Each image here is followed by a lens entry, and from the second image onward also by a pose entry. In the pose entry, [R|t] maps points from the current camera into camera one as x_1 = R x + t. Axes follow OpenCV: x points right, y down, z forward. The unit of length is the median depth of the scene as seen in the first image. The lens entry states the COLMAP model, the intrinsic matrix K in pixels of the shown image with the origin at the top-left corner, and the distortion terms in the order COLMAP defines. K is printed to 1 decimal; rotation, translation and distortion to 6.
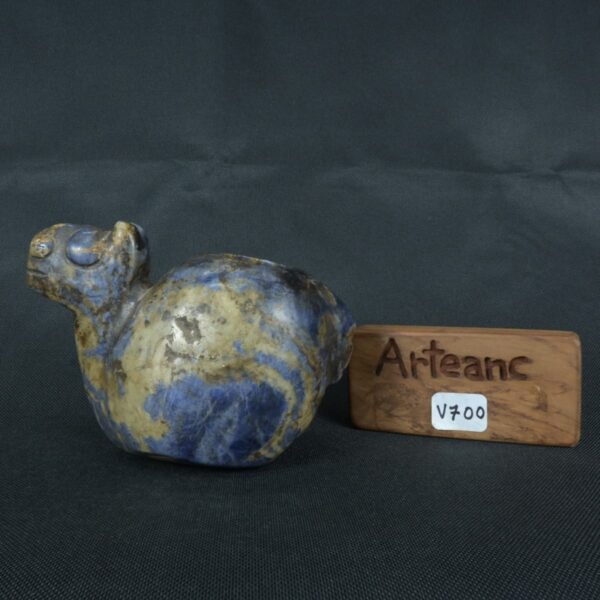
lens RADIAL K [[618.3, 0, 300.0], [0, 618.3, 300.0], [0, 0, 1]] dist [0.013587, -0.026884]
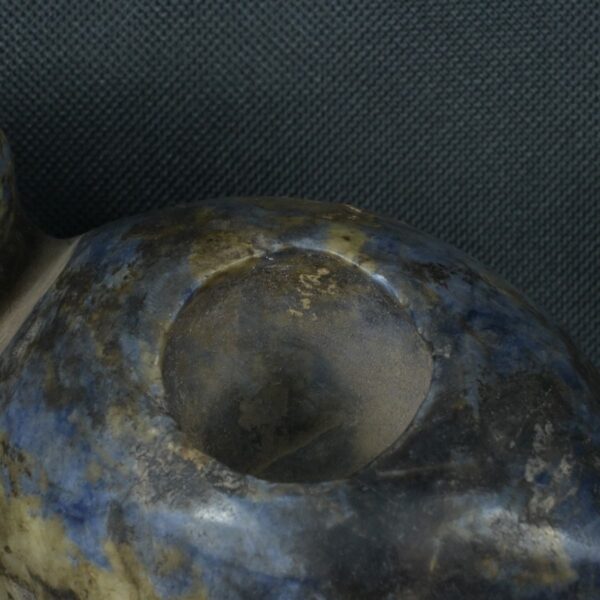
lens RADIAL K [[1943.6, 0, 300.0], [0, 1943.6, 300.0], [0, 0, 1]] dist [0.018235, 0.229306]
pose [[0.860910, 0.242857, -0.447051, 0.318973], [0.164735, 0.698304, 0.696588, -0.711056], [0.481349, -0.673344, 0.561169, 0.608071]]
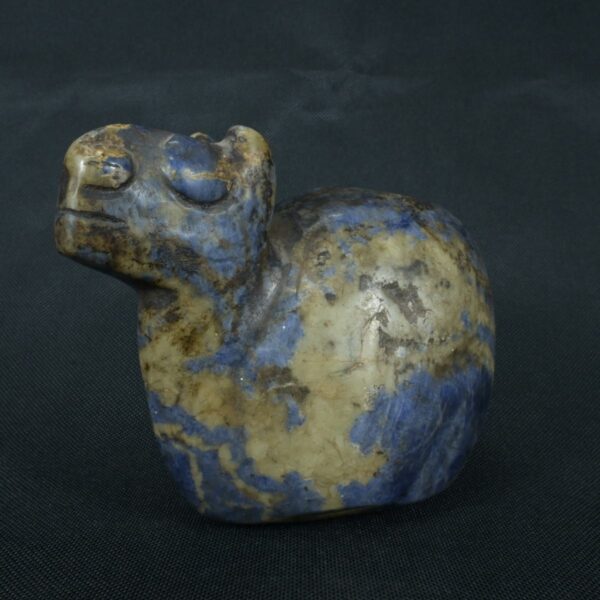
lens RADIAL K [[701.7, 0, 300.0], [0, 701.7, 300.0], [0, 0, 1]] dist [0.001129, 0.001801]
pose [[0.773398, -0.081696, 0.628635, -0.703829], [0.062530, 0.996656, 0.052593, 0.001379], [-0.630830, -0.001367, 0.775920, 0.492779]]
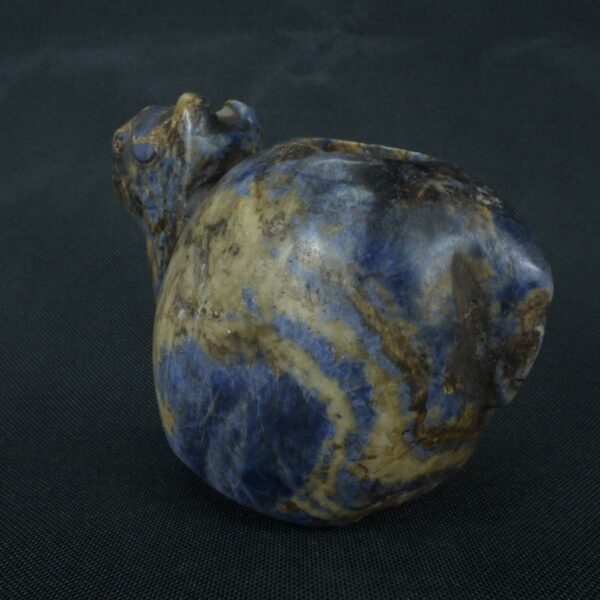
lens RADIAL K [[701.7, 0, 300.0], [0, 701.7, 300.0], [0, 0, 1]] dist [0.001129, 0.001801]
pose [[0.746043, 0.102596, -0.657947, 0.320533], [-0.067133, 0.994614, 0.078972, 0.023969], [0.662505, -0.014746, 0.748912, 0.553498]]
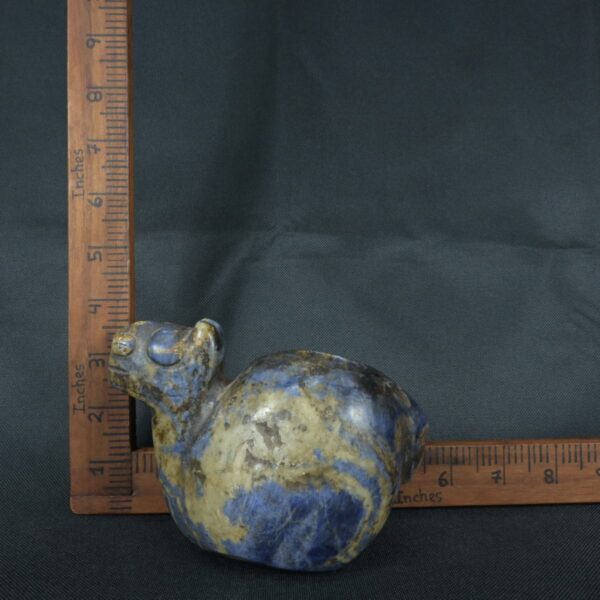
lens RADIAL K [[618.3, 0, 300.0], [0, 618.3, 300.0], [0, 0, 1]] dist [0.013587, -0.026884]
pose [[0.999174, 0.012719, -0.038600, -0.090720], [-0.014306, 0.999052, -0.041117, -0.130276], [0.038041, 0.041635, 0.998408, -0.022126]]
